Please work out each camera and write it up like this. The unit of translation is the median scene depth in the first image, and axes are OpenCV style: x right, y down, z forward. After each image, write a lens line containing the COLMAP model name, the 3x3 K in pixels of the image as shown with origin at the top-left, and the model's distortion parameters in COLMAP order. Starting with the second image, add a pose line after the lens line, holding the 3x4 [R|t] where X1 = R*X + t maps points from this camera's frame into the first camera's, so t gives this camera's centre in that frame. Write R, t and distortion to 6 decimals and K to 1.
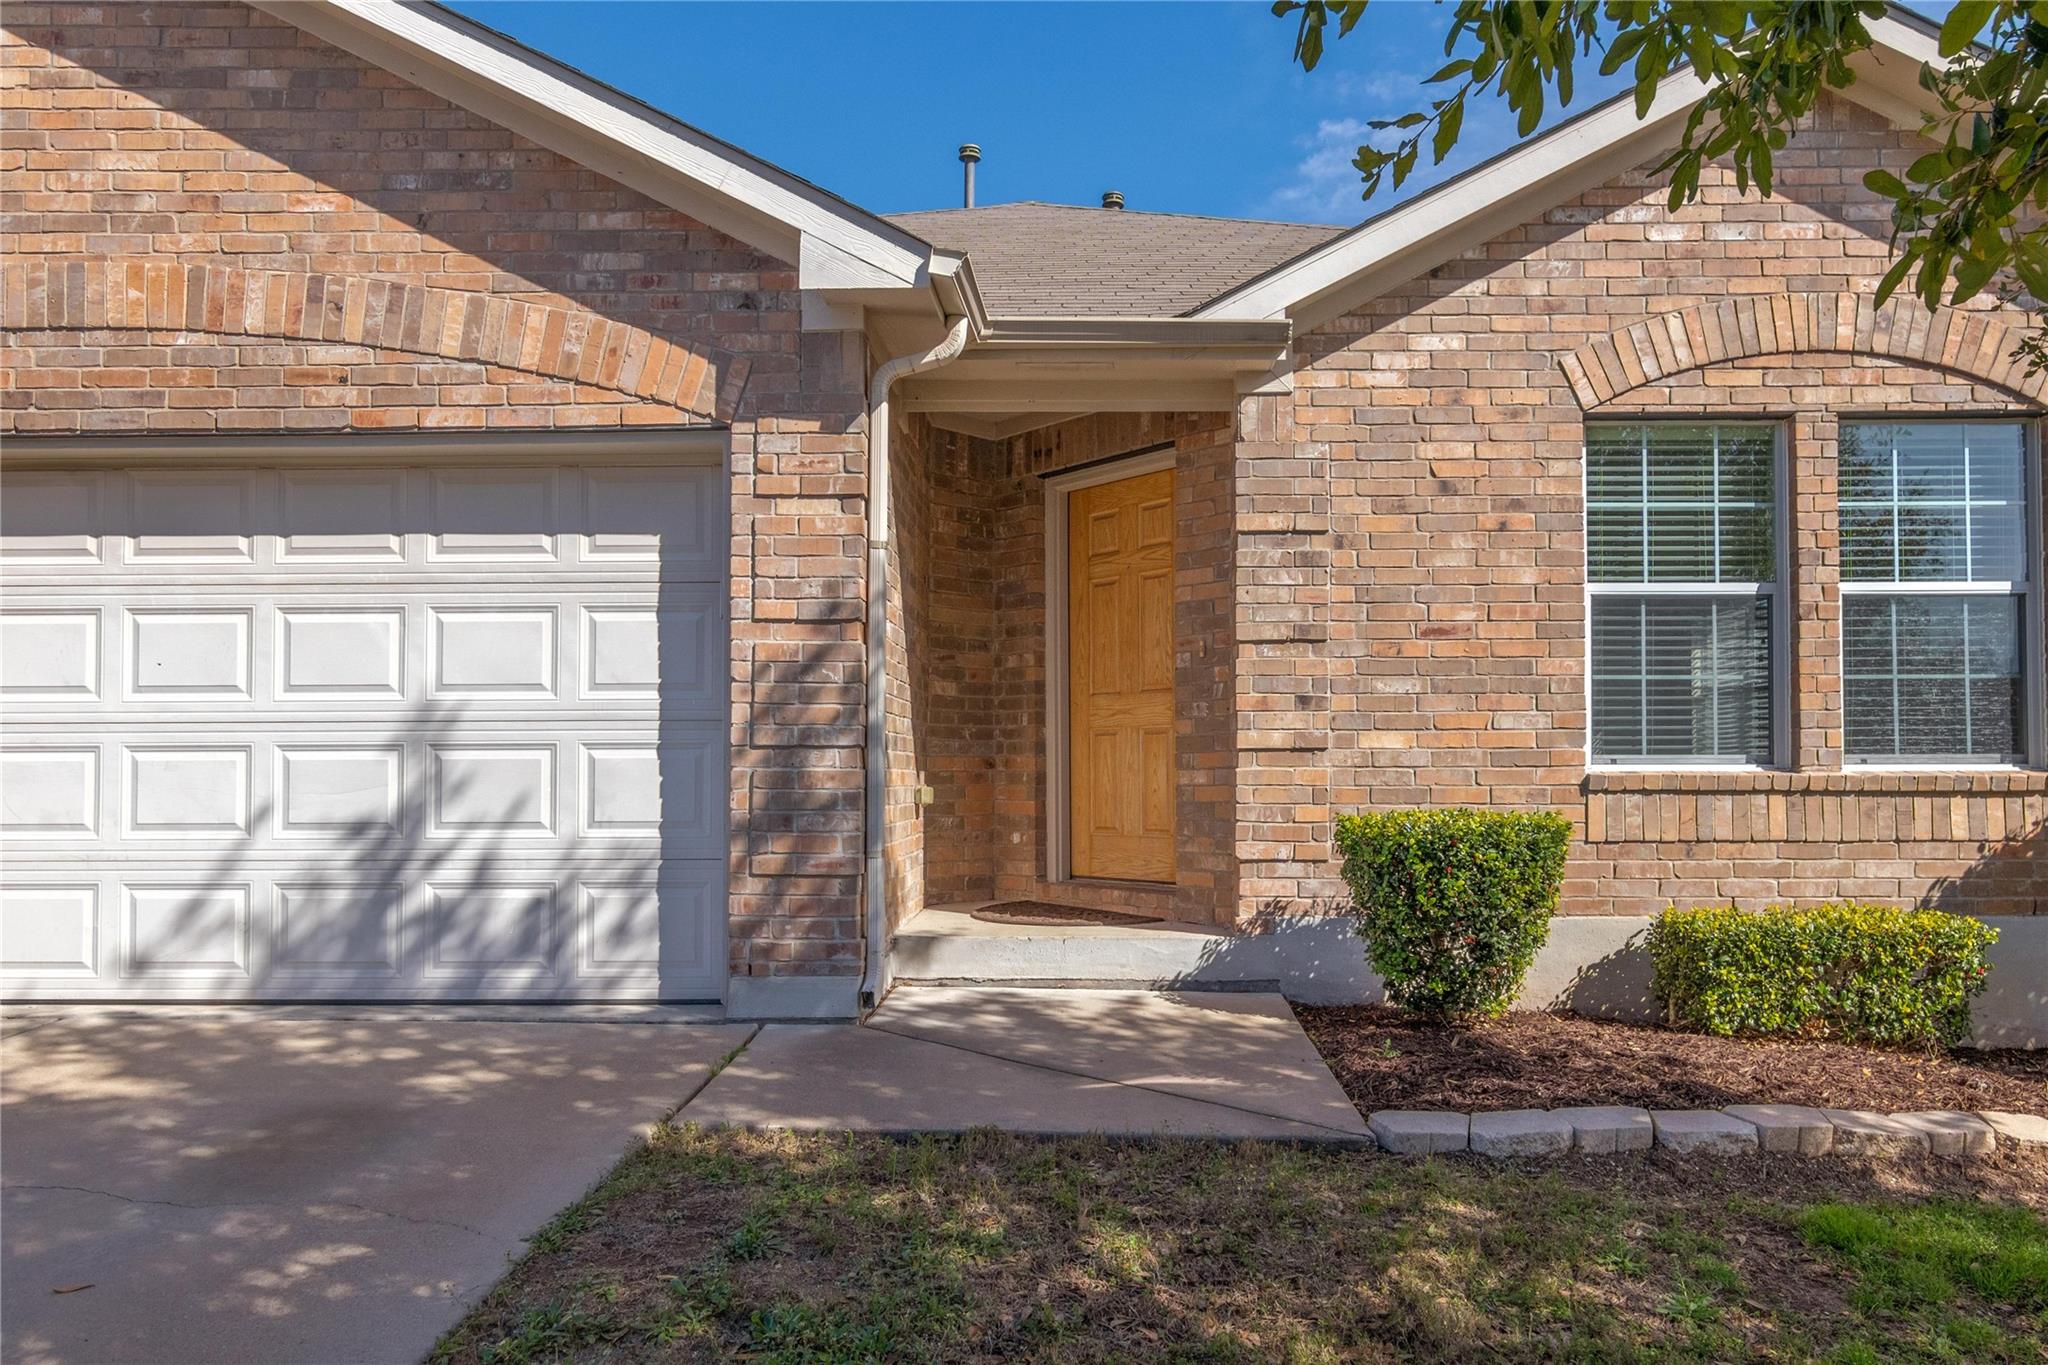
lens RADIAL K [[1396.1, 0, 1025.3], [0, 1396.1, 682.6], [0, 0, 1]] dist [-0.006715, 0.006960]
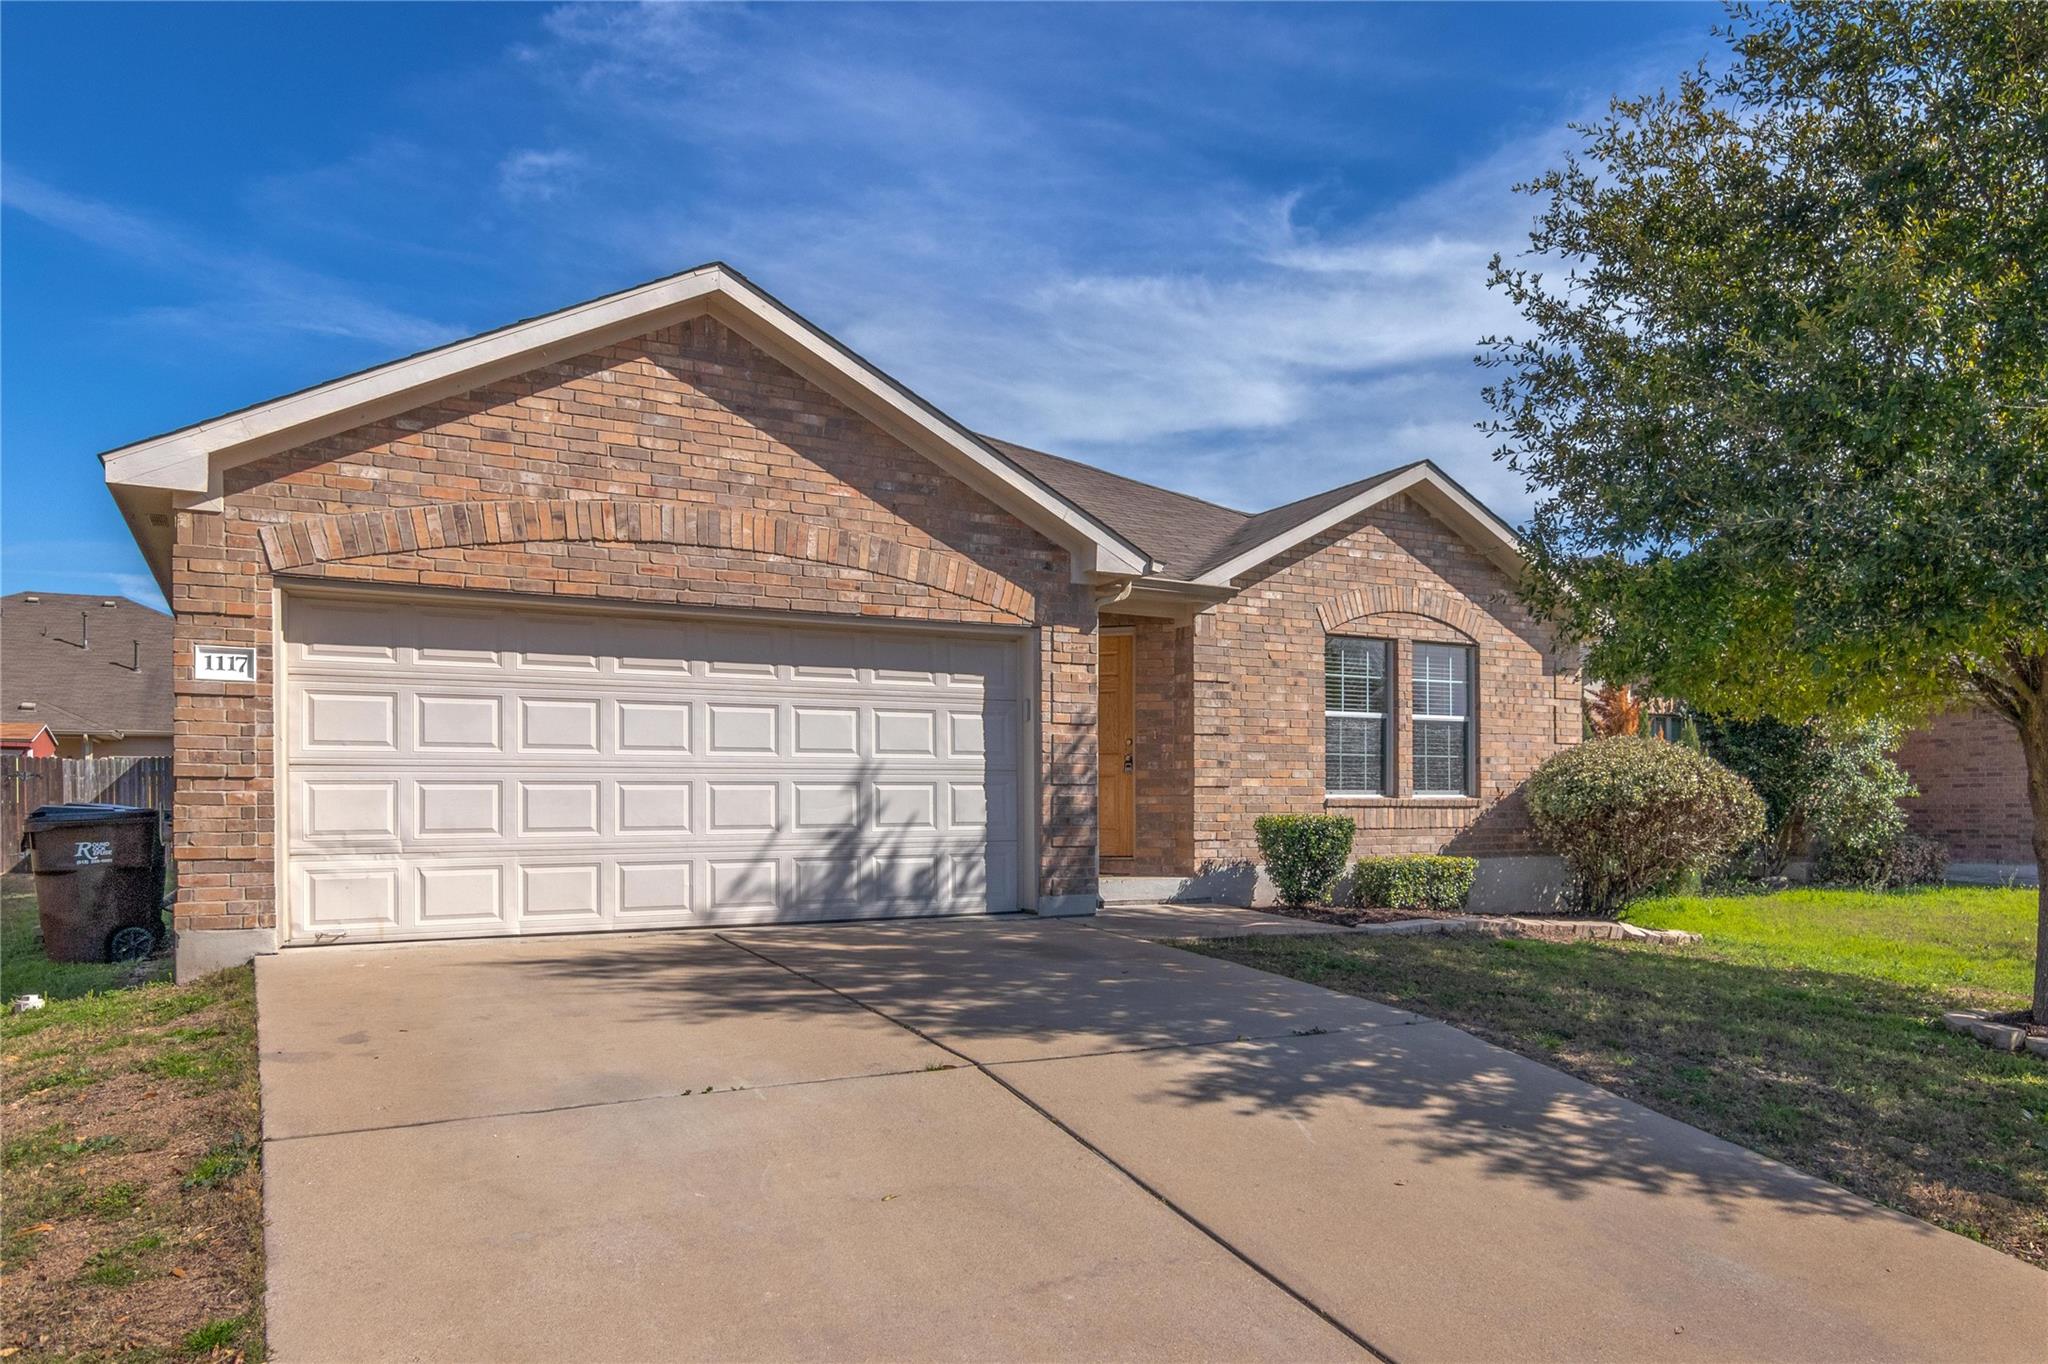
lens RADIAL K [[1396.1, 0, 1023.0], [0, 1396.1, 683.8], [0, 0, 1]] dist [-0.006715, 0.006960]
pose [[0.870877, 0.041747, 0.489724, -1.163885], [-0.031924, 0.999087, -0.028399, -0.039914], [-0.490463, 0.009098, 0.871415, -0.723716]]
